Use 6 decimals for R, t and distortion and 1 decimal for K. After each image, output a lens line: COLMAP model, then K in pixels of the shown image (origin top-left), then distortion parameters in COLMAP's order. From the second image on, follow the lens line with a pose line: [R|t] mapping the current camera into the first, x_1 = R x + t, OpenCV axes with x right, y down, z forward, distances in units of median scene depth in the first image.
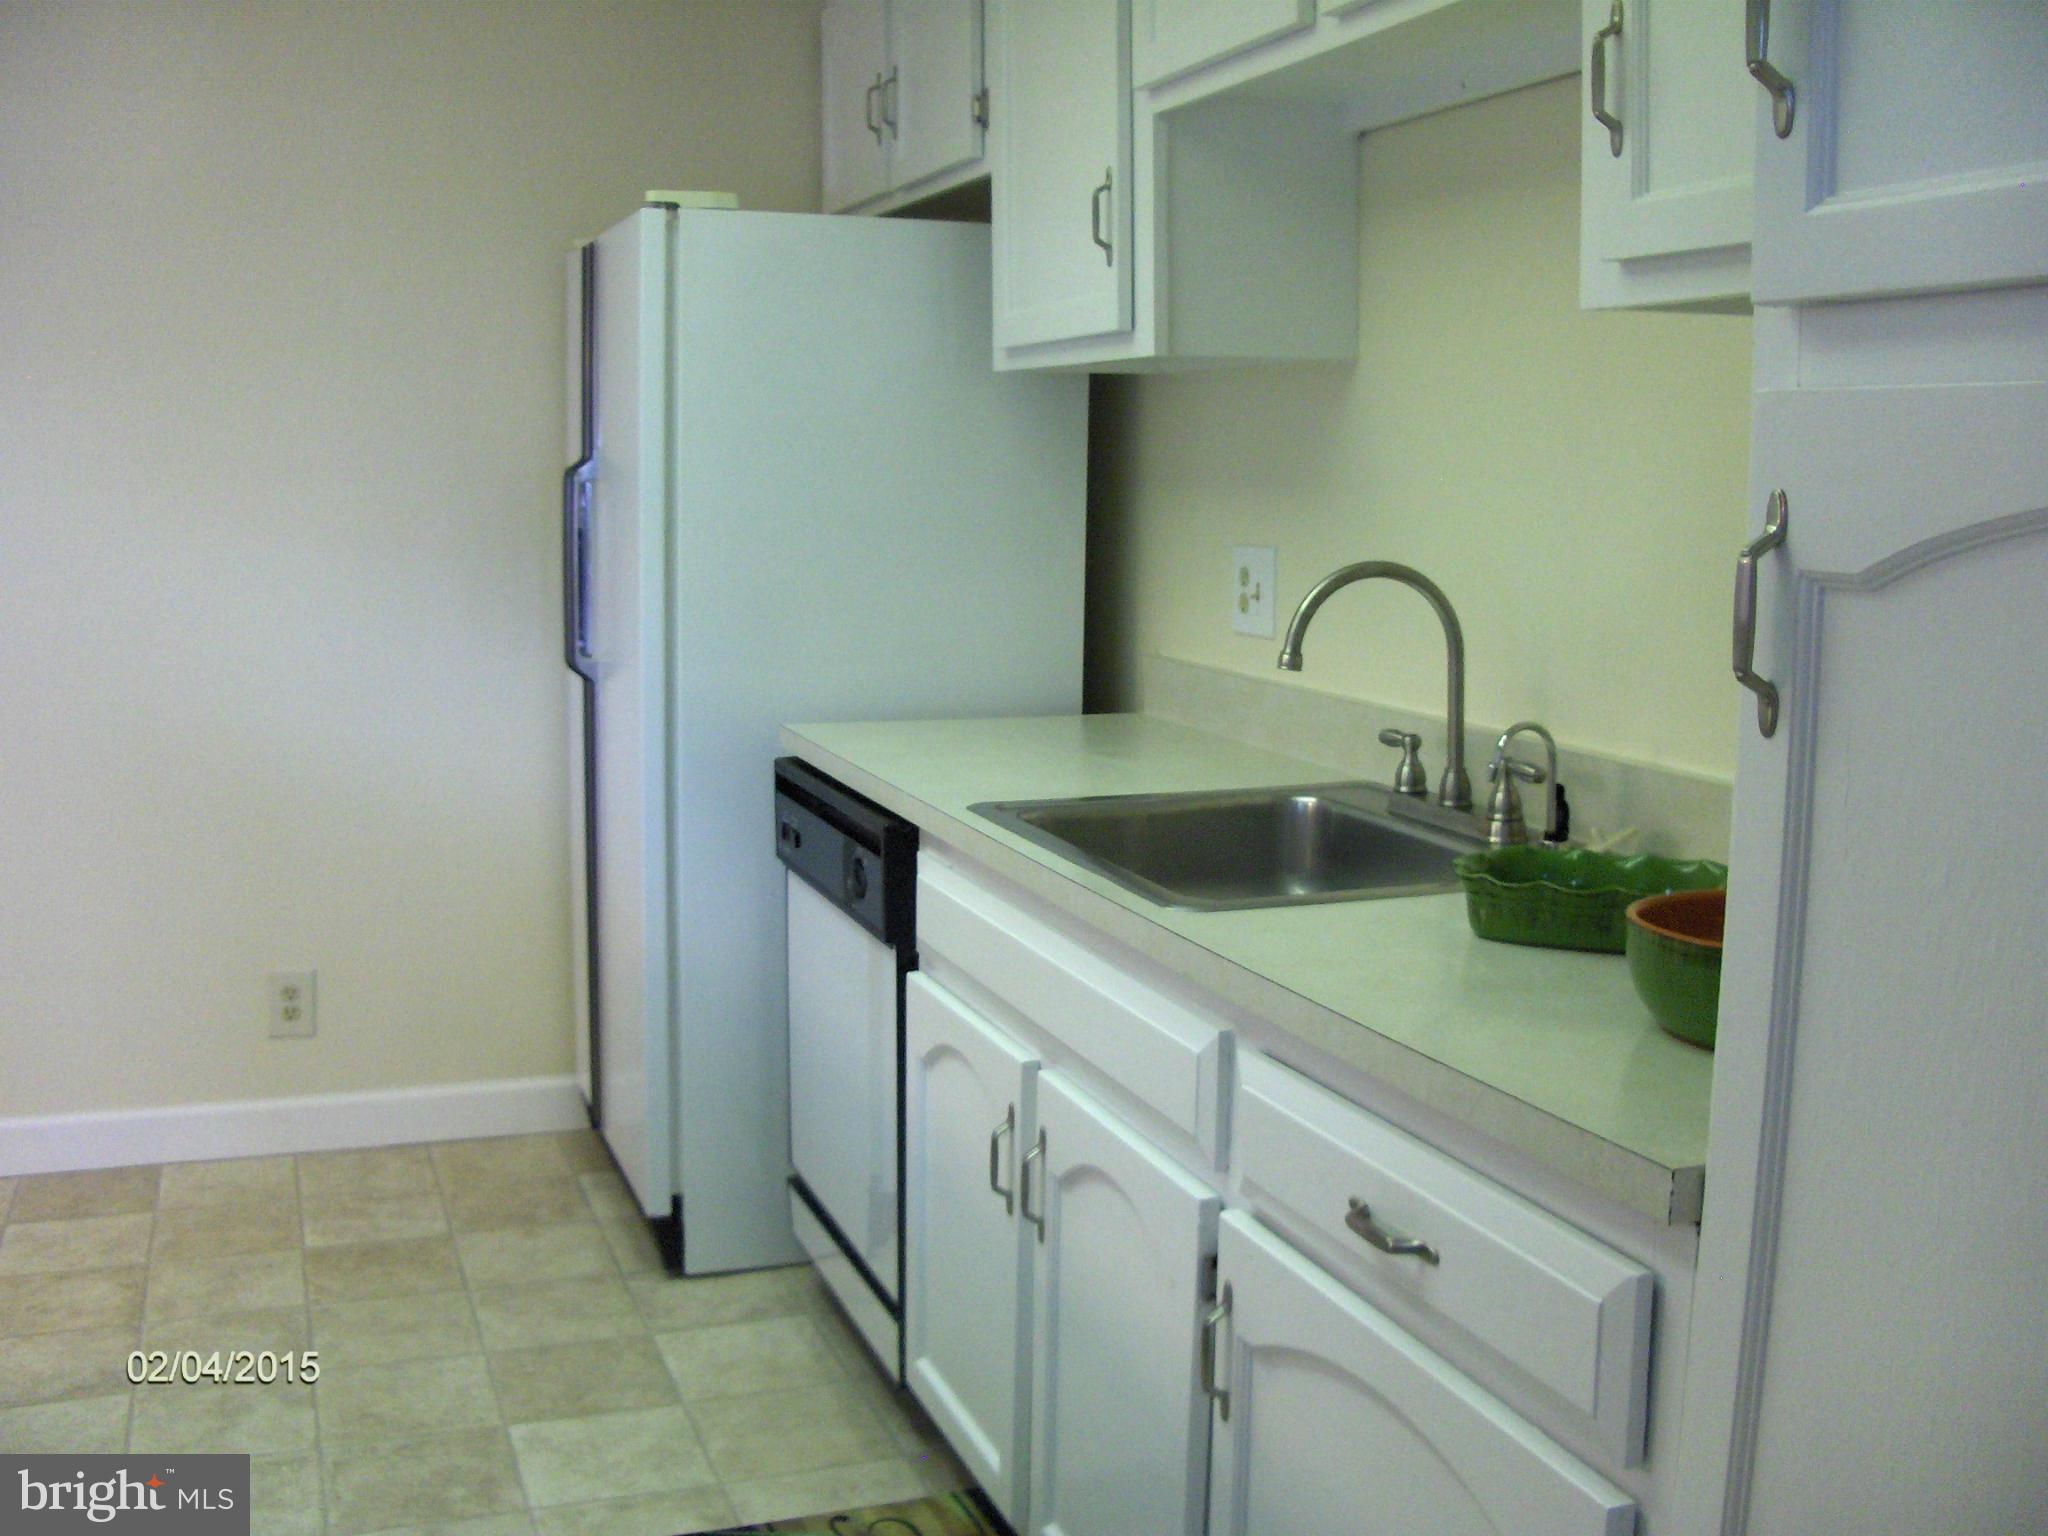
lens RADIAL K [[2093.9, 0, 1051.0], [0, 2093.9, 763.5], [0, 0, 1]] dist [-0.204313, 0.166847]
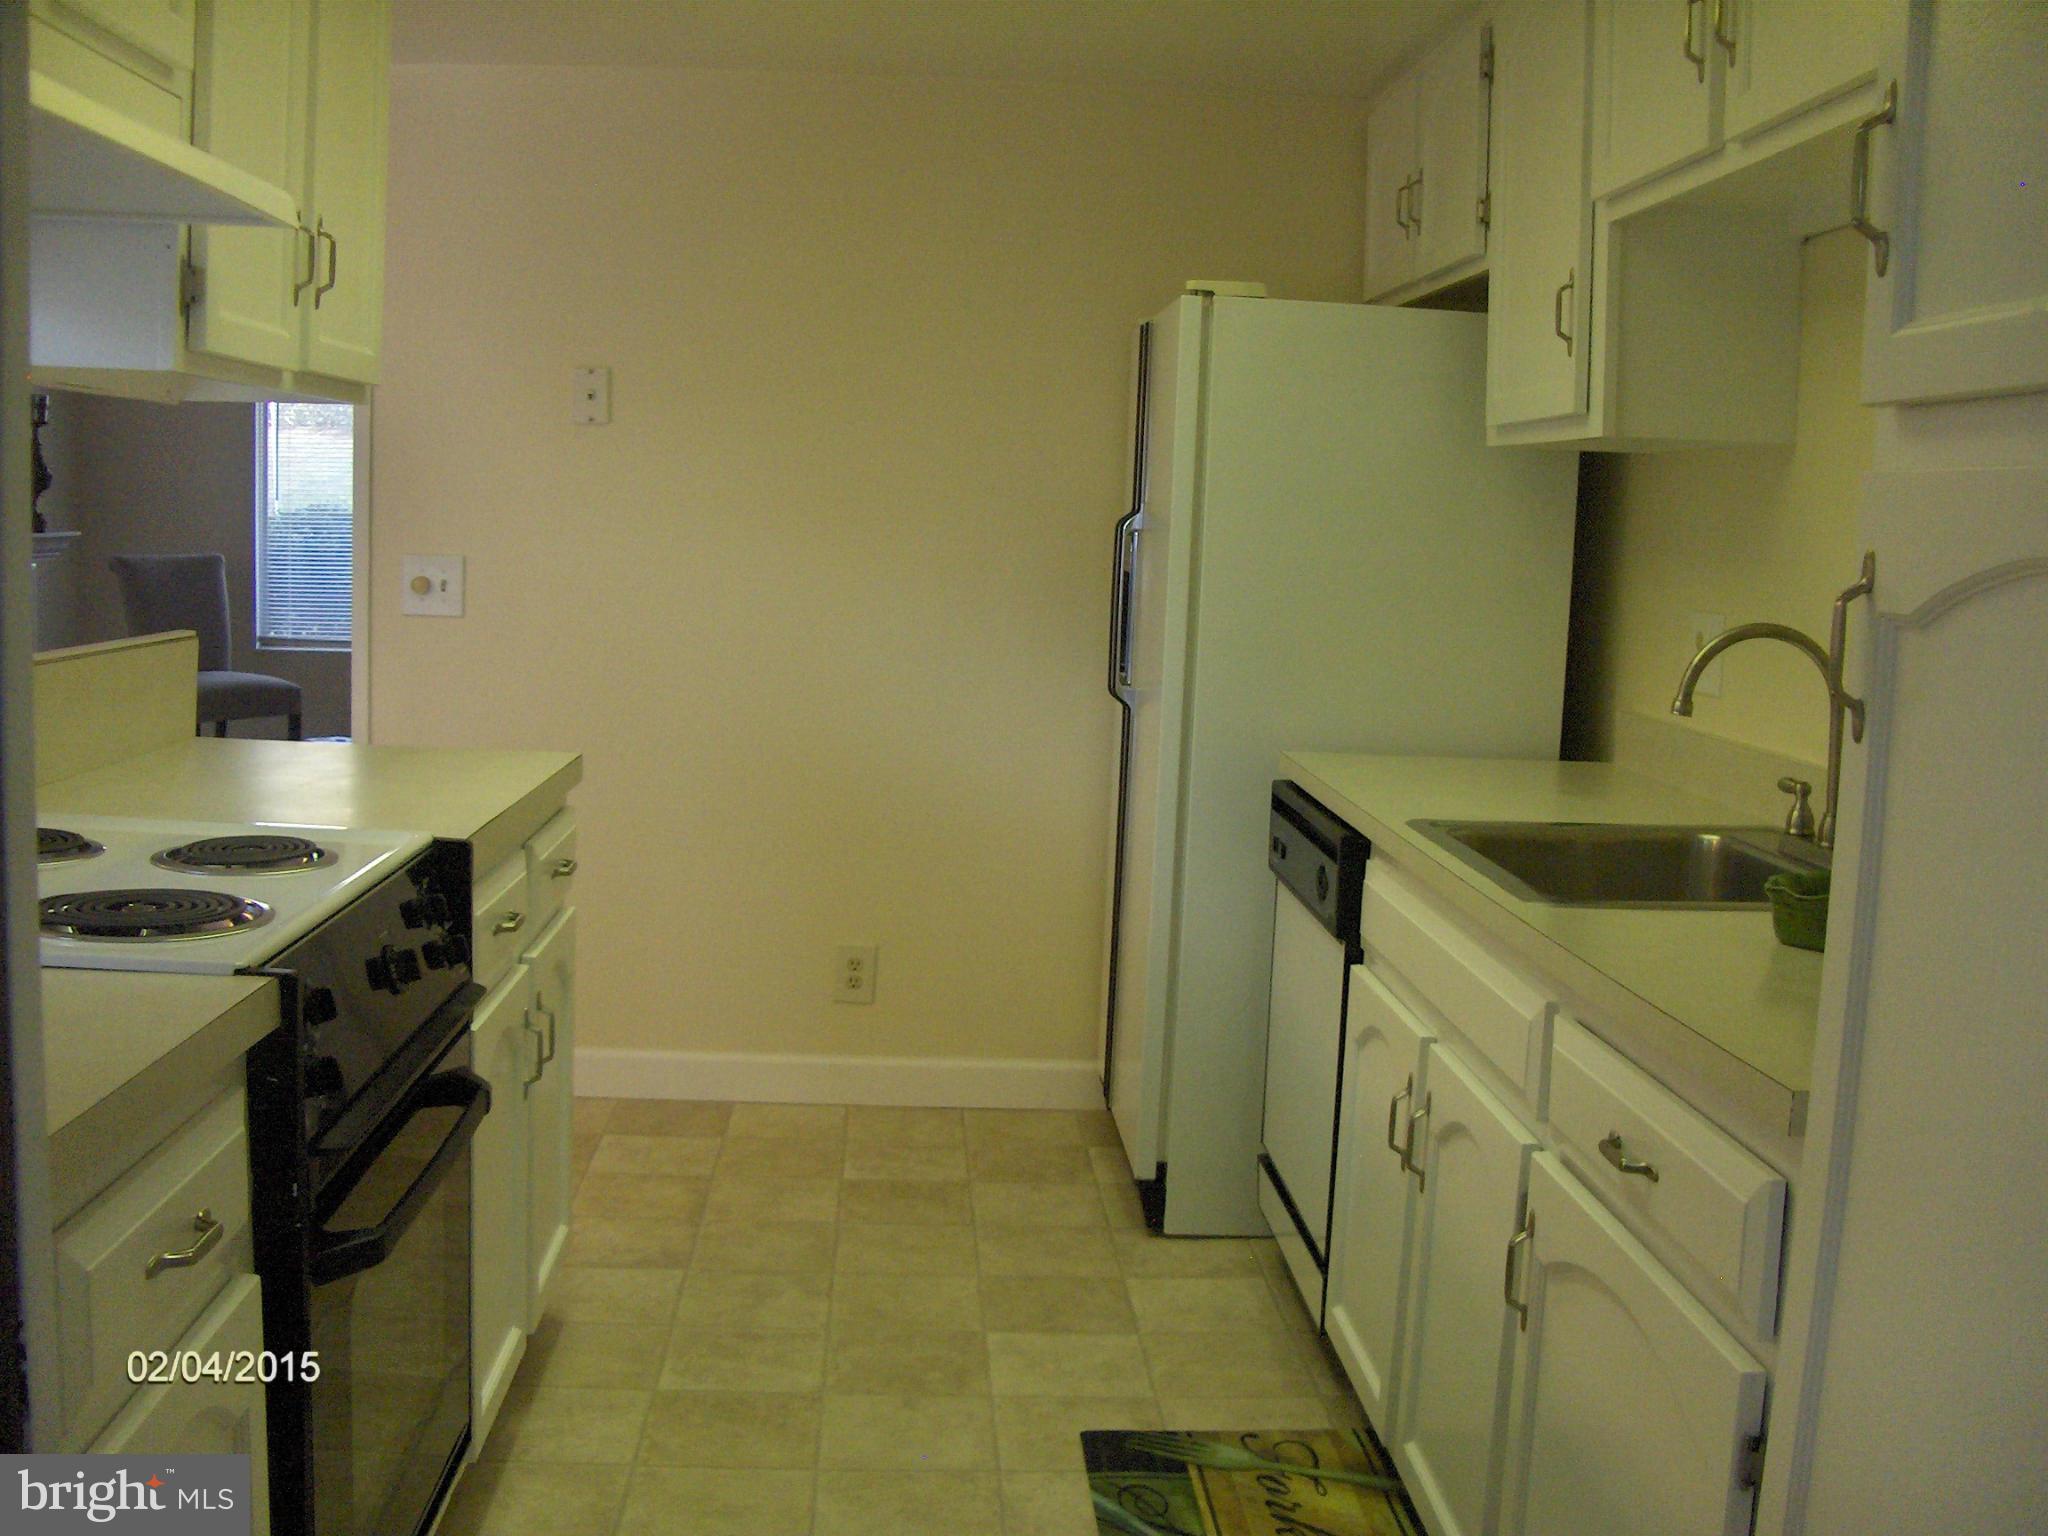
lens RADIAL K [[2093.9, 0, 1051.0], [0, 2093.9, 763.5], [0, 0, 1]] dist [-0.204313, 0.166847]
pose [[0.955496, 0.061025, -0.288624, 0.090398], [-0.070148, 0.997308, -0.021362, 0.023947], [0.286543, 0.040658, 0.957204, -0.137604]]
